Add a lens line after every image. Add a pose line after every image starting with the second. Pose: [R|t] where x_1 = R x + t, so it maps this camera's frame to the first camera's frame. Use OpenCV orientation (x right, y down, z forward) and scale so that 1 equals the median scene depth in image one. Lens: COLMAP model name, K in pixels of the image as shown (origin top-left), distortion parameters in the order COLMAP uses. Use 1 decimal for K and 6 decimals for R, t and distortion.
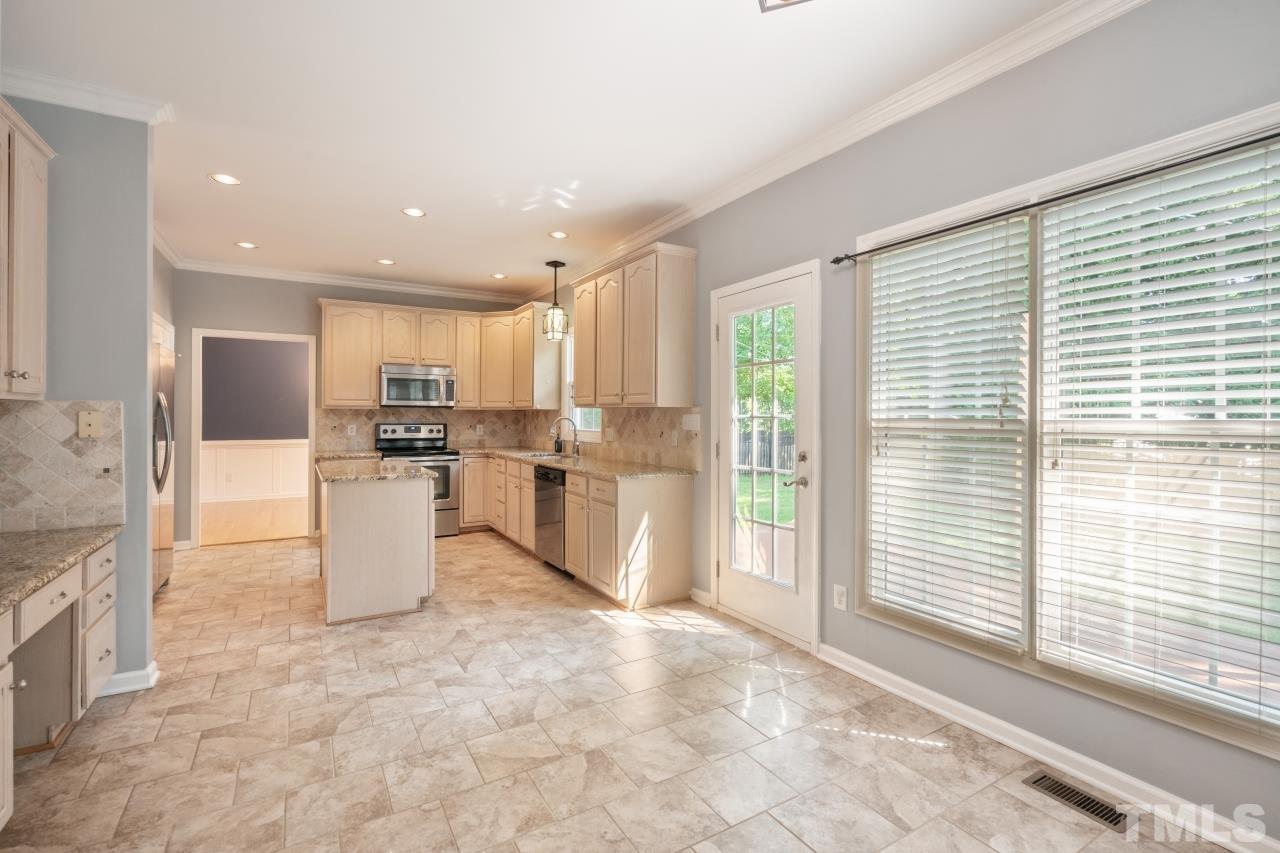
lens RADIAL K [[581.8, 0, 635.9], [0, 581.8, 414.6], [0, 0, 1]] dist [-0.010764, 0.005855]
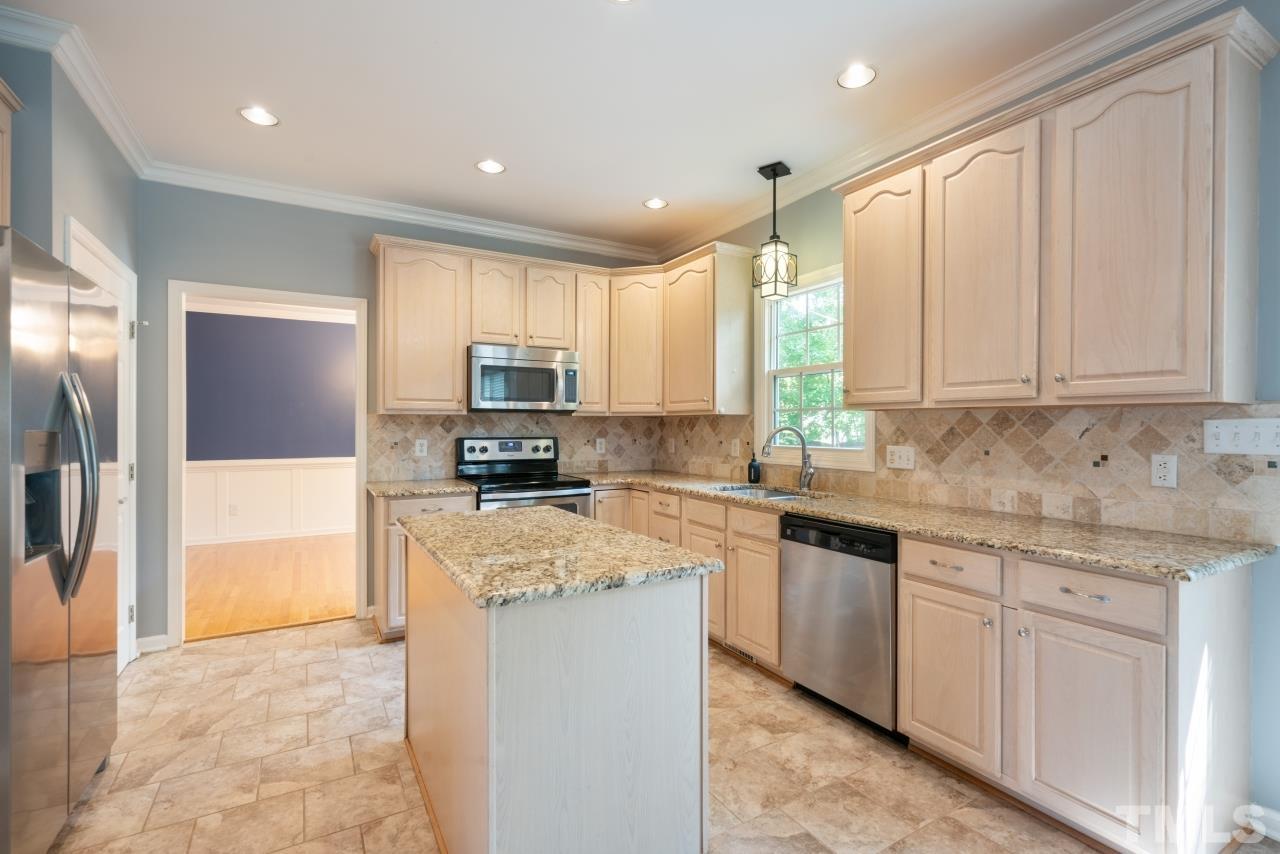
lens RADIAL K [[581.8, 0, 636.1], [0, 581.8, 425.4], [0, 0, 1]] dist [-0.010764, 0.005855]
pose [[0.999962, -0.002987, -0.008243, -0.267083], [0.002998, 0.999995, 0.001294, 0.001783], [0.008239, -0.001318, 0.999965, 0.389304]]
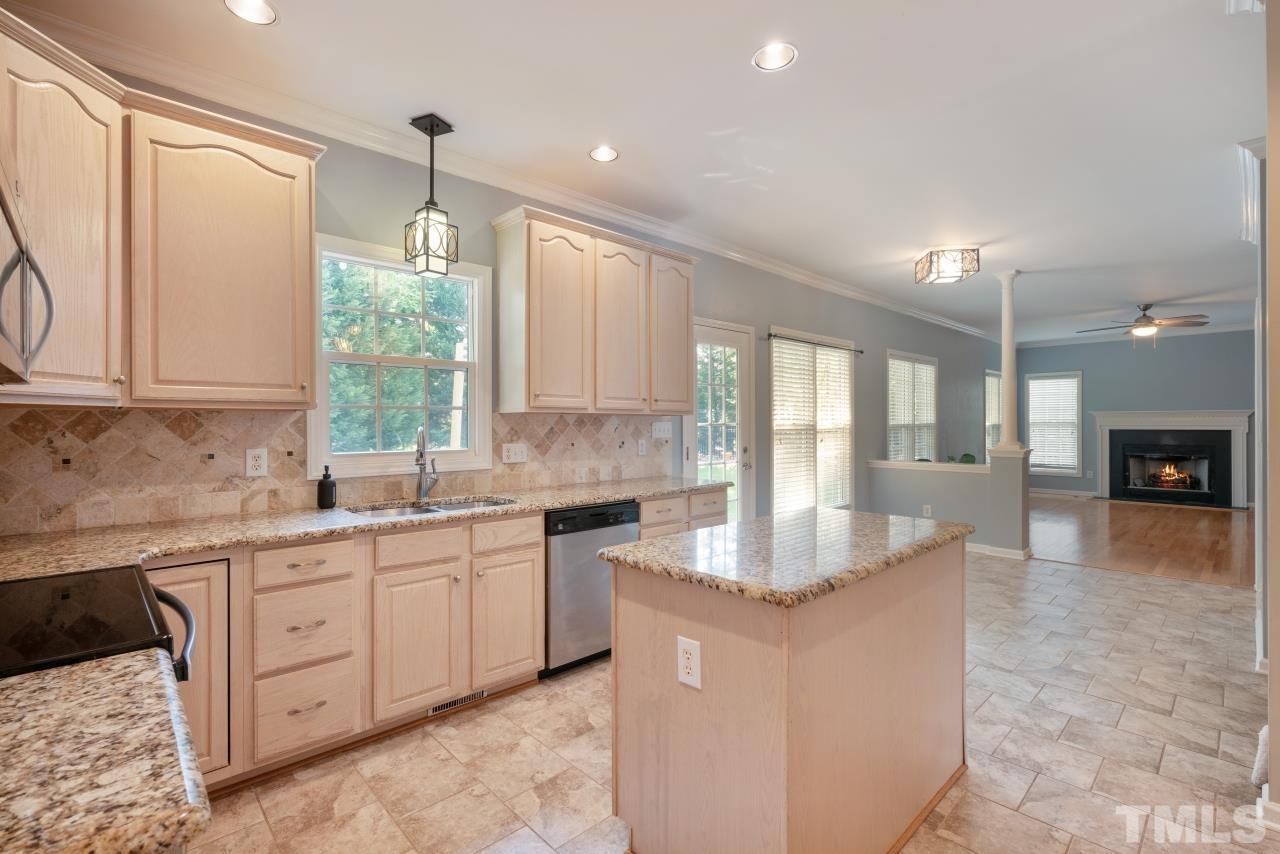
lens RADIAL K [[581.8, 0, 636.5], [0, 581.8, 423.3], [0, 0, 1]] dist [-0.010764, 0.005855]
pose [[-0.227830, -0.000773, 0.973701, -0.647458], [0.001117, 0.999999, 0.001055, -0.000020], [-0.973700, 0.001328, -0.227829, 0.912049]]
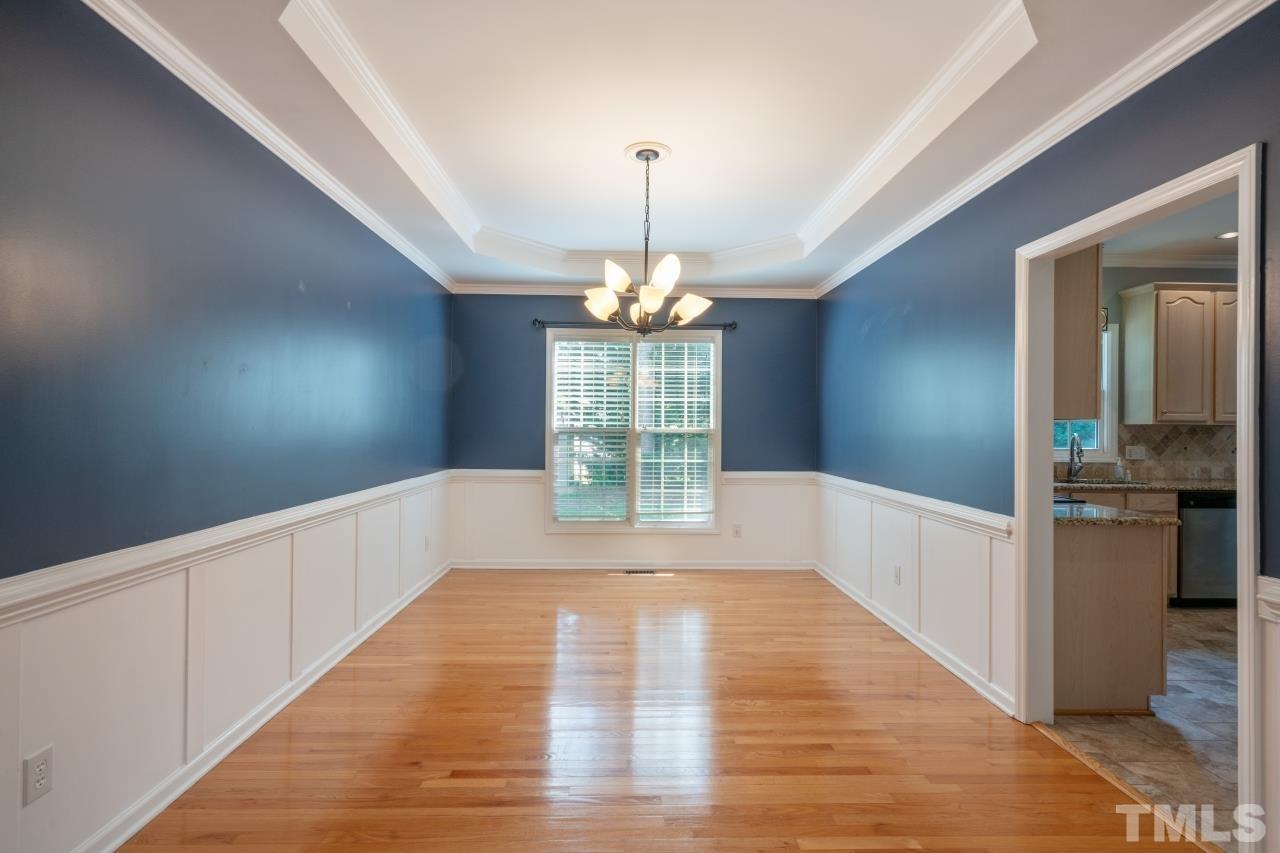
lens RADIAL K [[612.2, 0, 630.2], [0, 612.2, 427.8], [0, 0, 1]] dist [0.001063, 0.000202]
pose [[0.478518, 0.001230, 0.878077, -1.163740], [-0.006898, 0.999973, 0.002358, -0.002223], [-0.878051, -0.007185, 0.478514, 1.114735]]
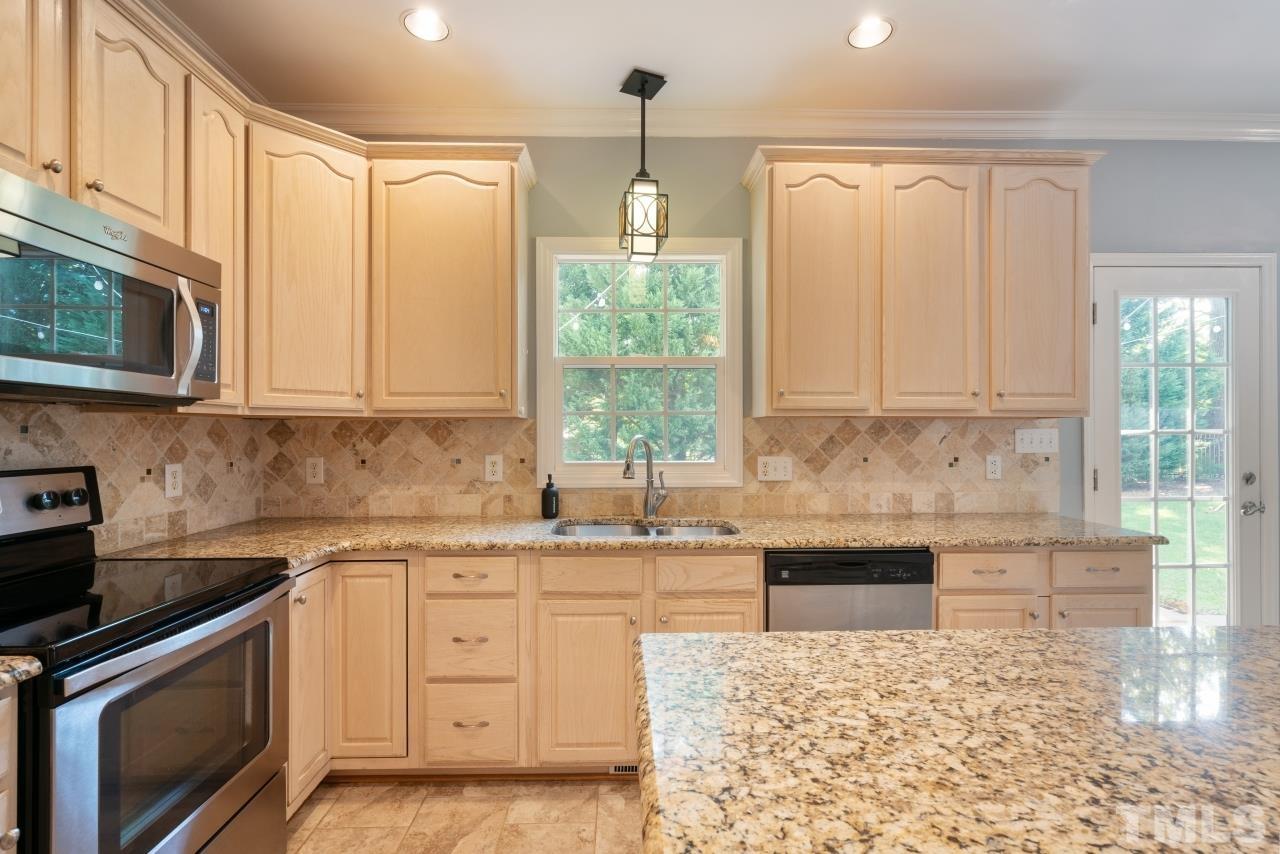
lens RADIAL K [[581.8, 0, 637.0], [0, 581.8, 433.8], [0, 0, 1]] dist [-0.010764, 0.005855]
pose [[0.479938, -0.003798, 0.877294, -0.504526], [0.002331, 0.999993, 0.003054, 0.001313], [-0.877299, 0.000579, 0.479944, 0.770454]]
